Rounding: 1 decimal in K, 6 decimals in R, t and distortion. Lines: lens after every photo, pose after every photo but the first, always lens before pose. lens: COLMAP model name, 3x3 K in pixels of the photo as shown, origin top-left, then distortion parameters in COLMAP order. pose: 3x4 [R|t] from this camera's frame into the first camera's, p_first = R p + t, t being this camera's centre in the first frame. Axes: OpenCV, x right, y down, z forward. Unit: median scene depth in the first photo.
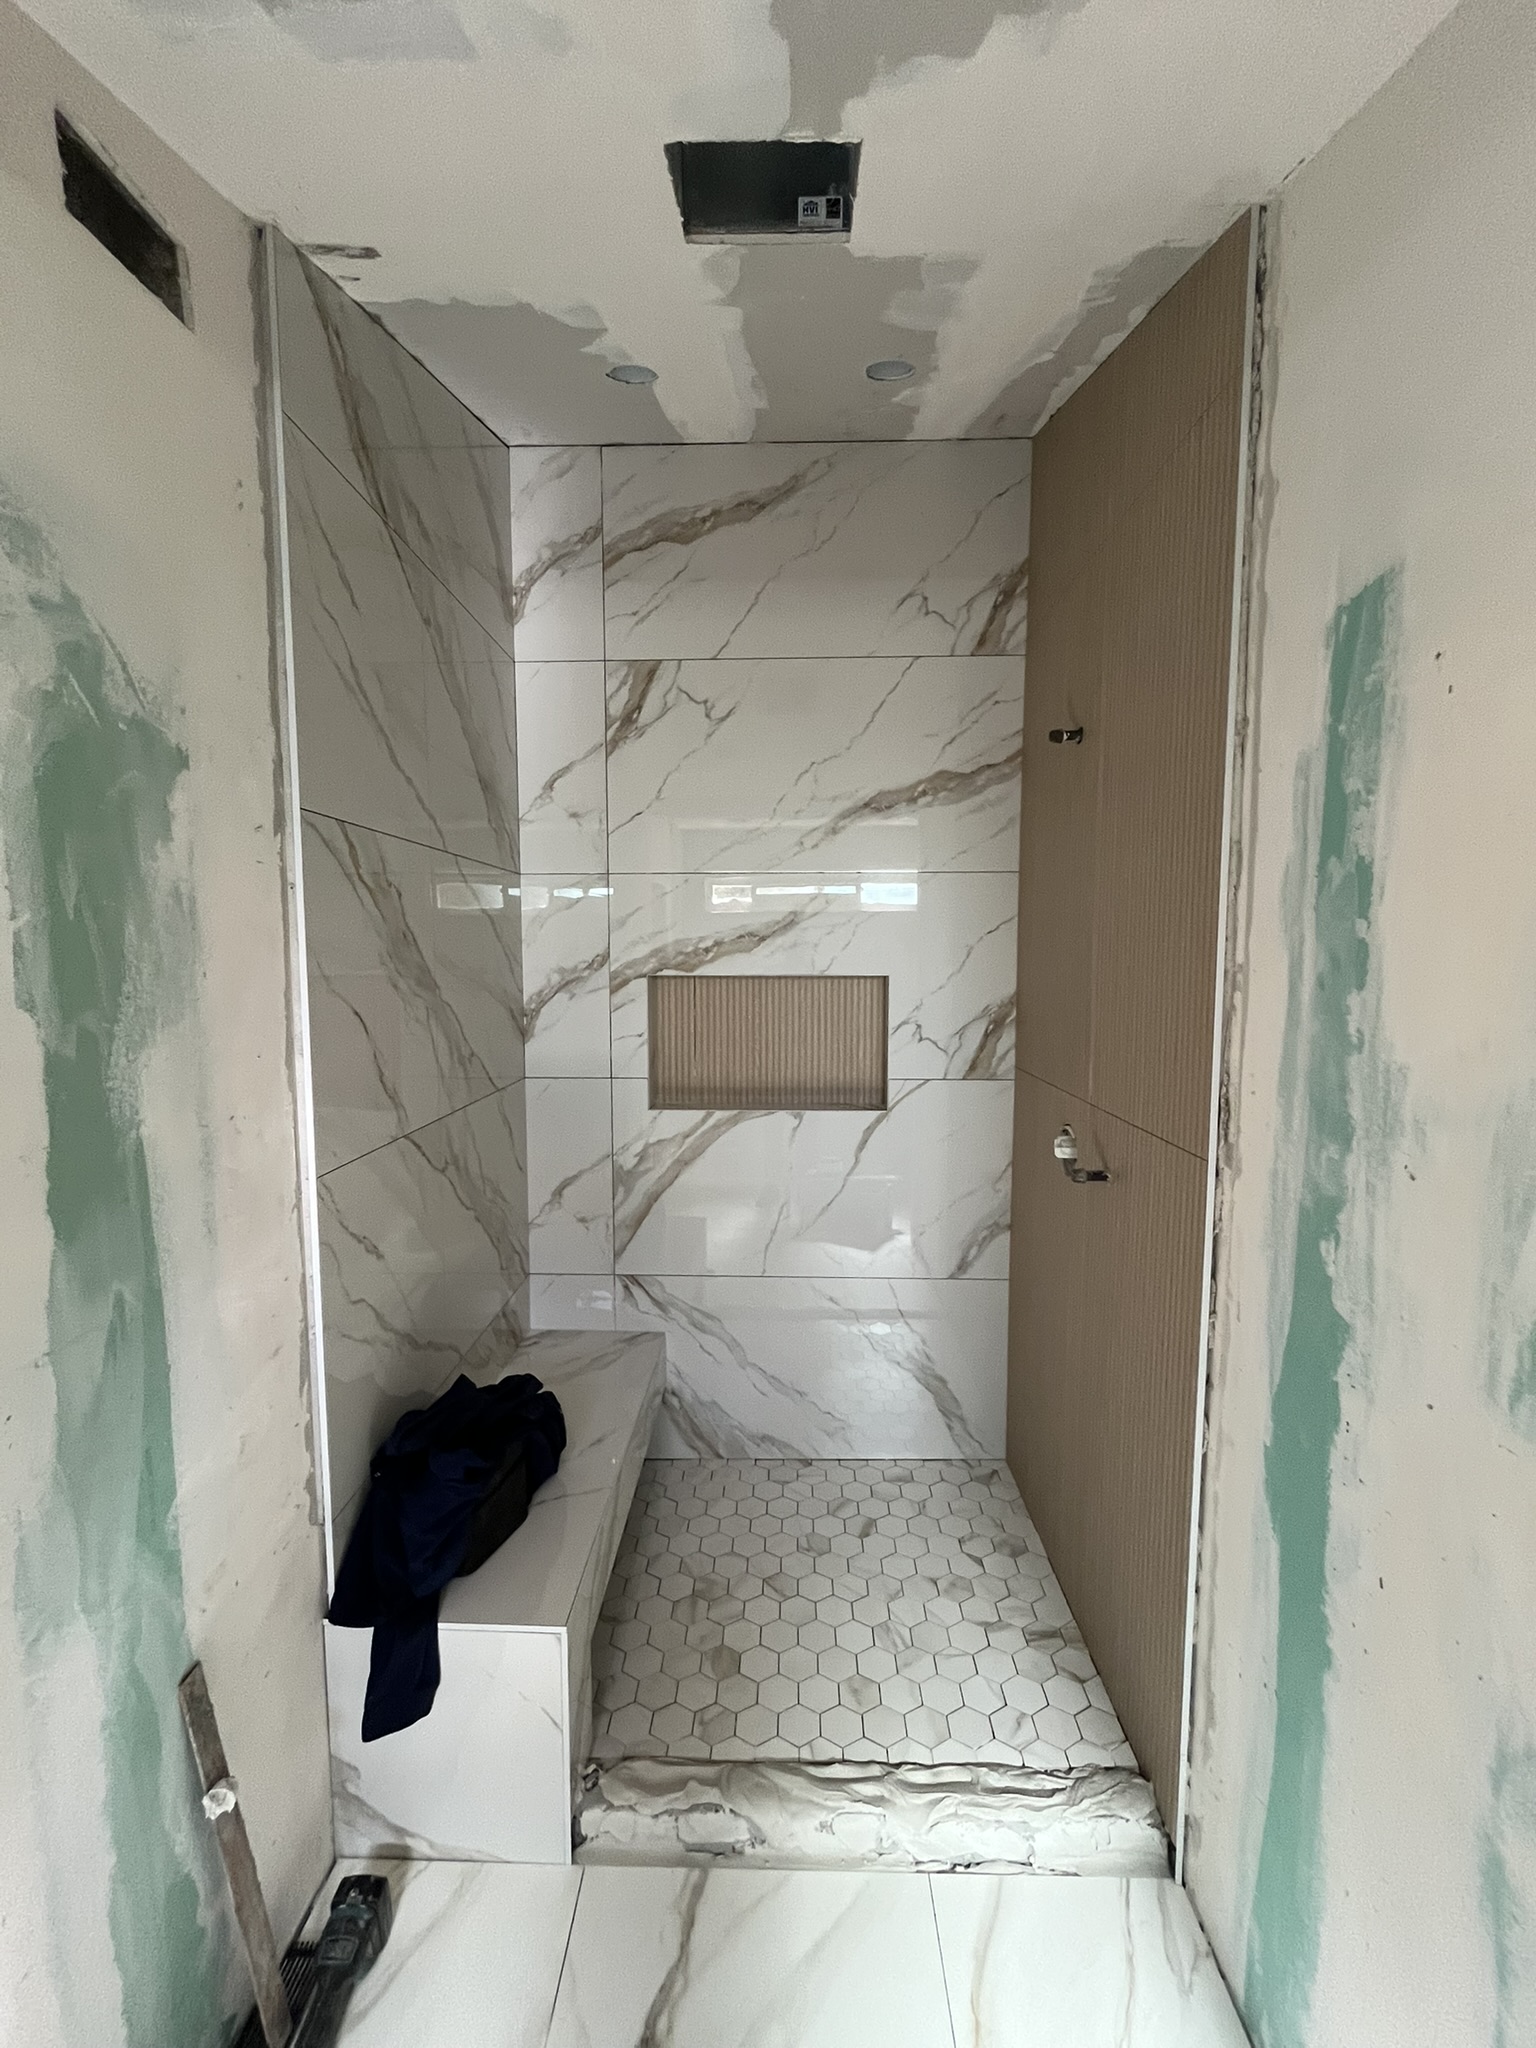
lens RADIAL K [[829.2, 0, 765.7], [0, 829.2, 1022.0], [0, 0, 1]] dist [-0.002496, -0.000066]
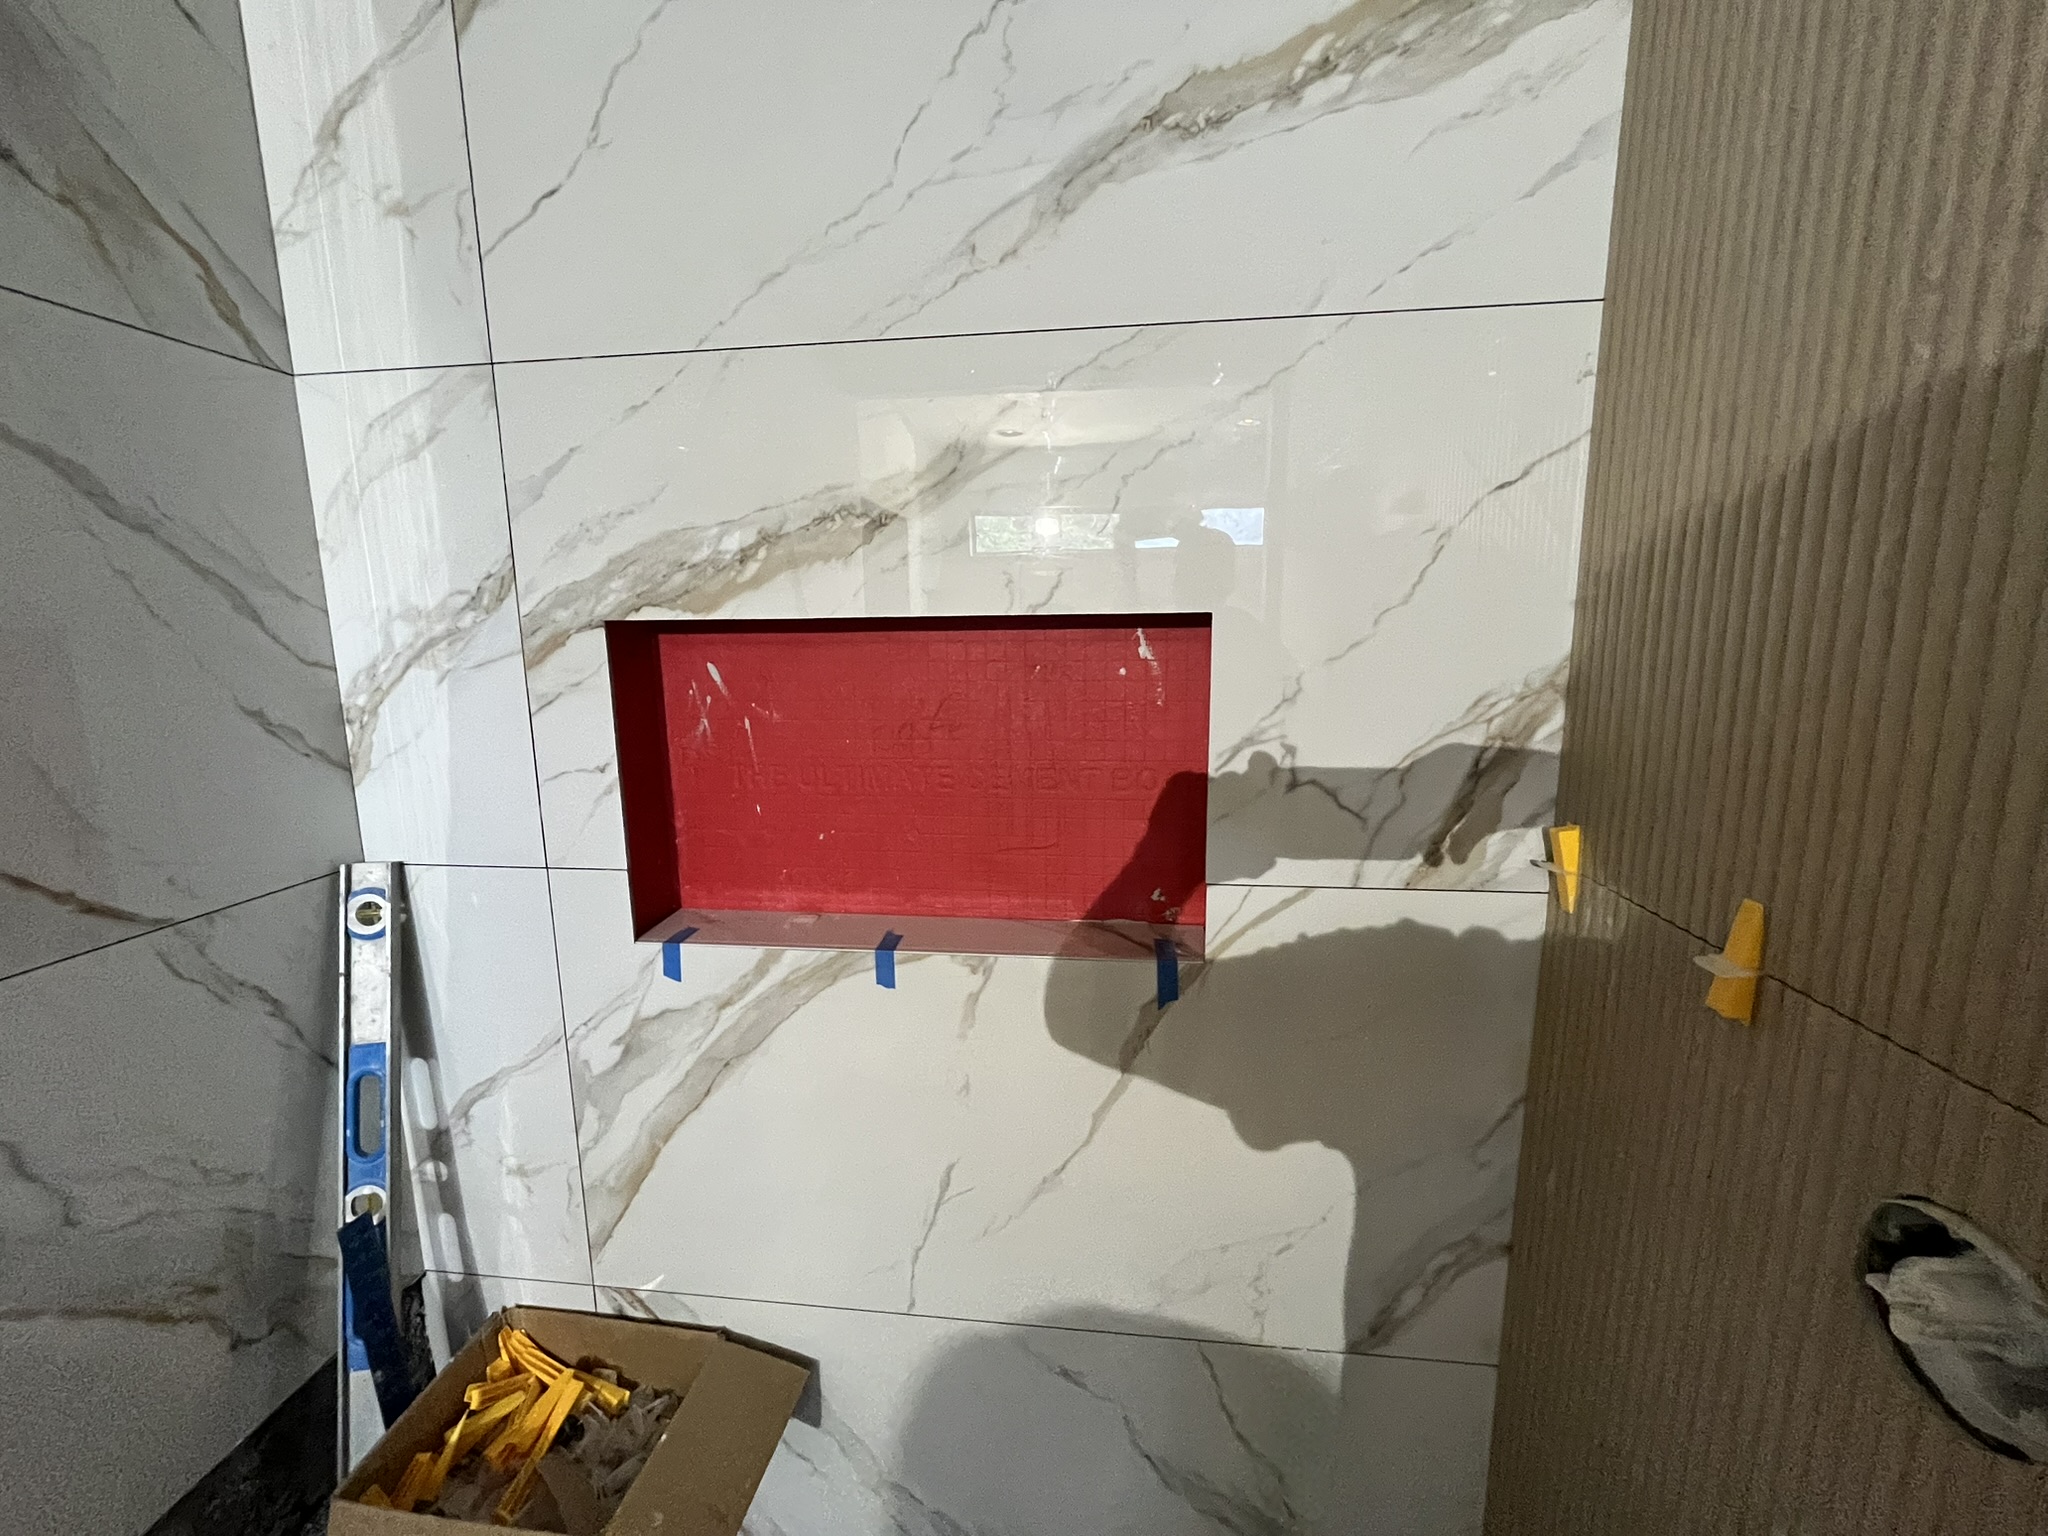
lens RADIAL K [[829.2, 0, 1018.8], [0, 829.2, 769.7], [0, 0, 1]] dist [-0.002496, -0.000066]
pose [[0.996224, 0.002392, -0.086785, 0.096639], [0.005158, 0.996224, 0.086668, -0.019413], [0.086665, -0.086789, 0.992450, 0.626605]]
